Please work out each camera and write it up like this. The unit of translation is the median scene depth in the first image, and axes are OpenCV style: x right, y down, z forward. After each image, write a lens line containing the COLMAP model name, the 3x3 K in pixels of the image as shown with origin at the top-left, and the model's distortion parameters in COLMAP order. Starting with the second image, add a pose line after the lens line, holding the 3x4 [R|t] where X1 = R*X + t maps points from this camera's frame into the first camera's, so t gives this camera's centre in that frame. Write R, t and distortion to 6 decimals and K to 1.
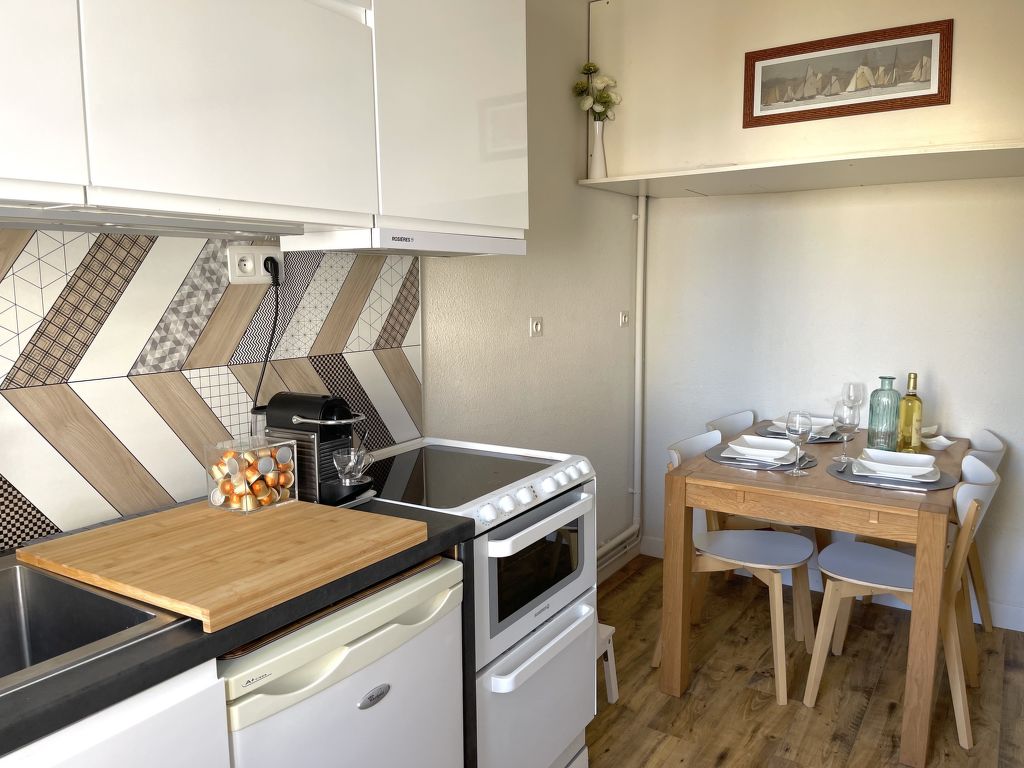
lens RADIAL K [[771.1, 0, 509.7], [0, 771.1, 384.0], [0, 0, 1]] dist [0.075974, -0.099593]
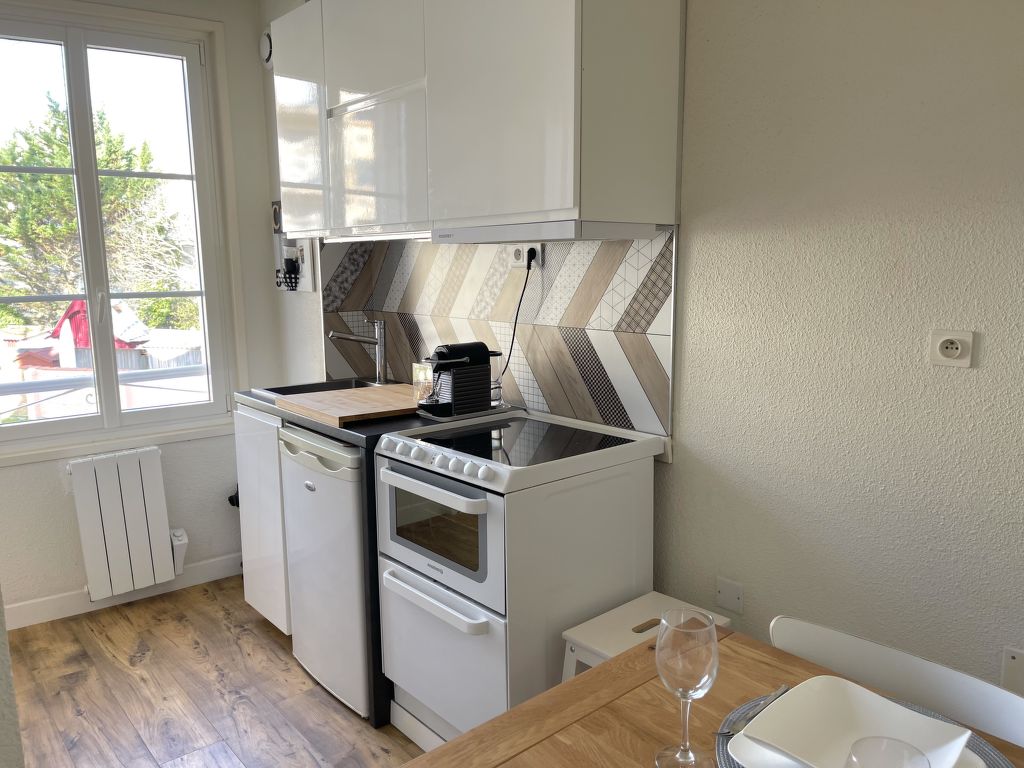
lens RADIAL K [[771.1, 0, 509.7], [0, 771.1, 384.0], [0, 0, 1]] dist [0.075974, -0.099593]
pose [[-0.291392, 0.163362, -0.942552, 1.030558], [-0.109157, 0.973196, 0.202419, -0.203869], [0.950356, 0.161870, -0.265749, 1.380369]]
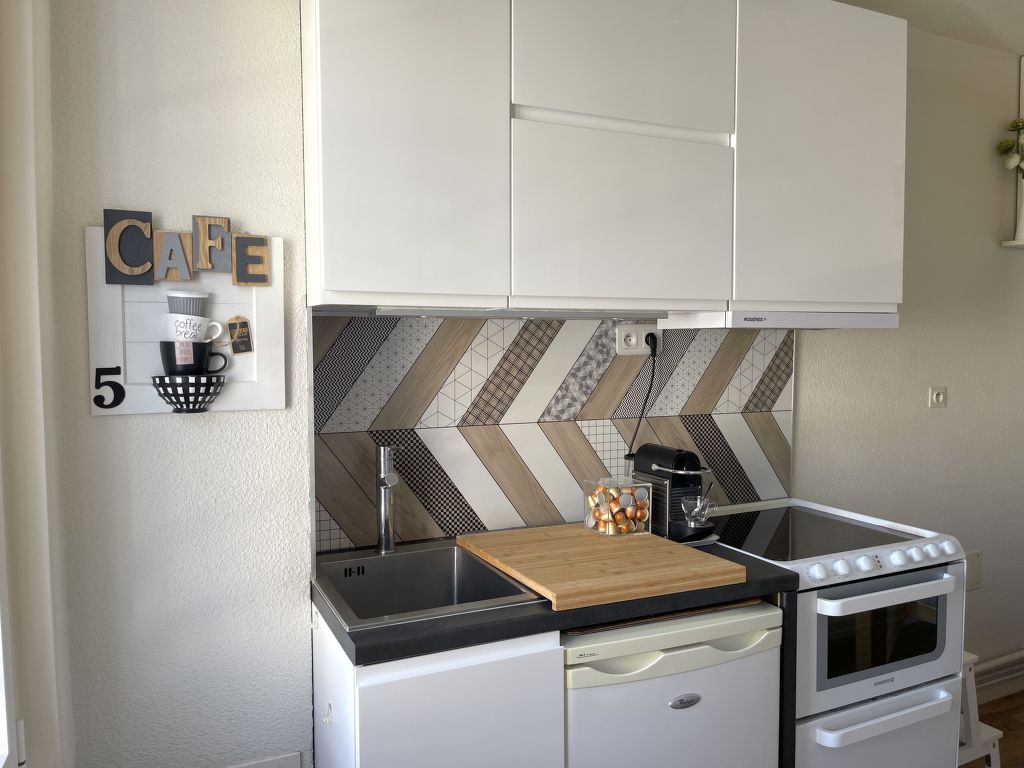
lens RADIAL K [[771.1, 0, 509.7], [0, 771.1, 384.0], [0, 0, 1]] dist [0.075974, -0.099593]
pose [[0.847003, 0.038785, -0.530171, 0.156588], [-0.075439, 0.996011, -0.047658, -0.008066], [0.526208, 0.080362, 0.846550, -0.148356]]
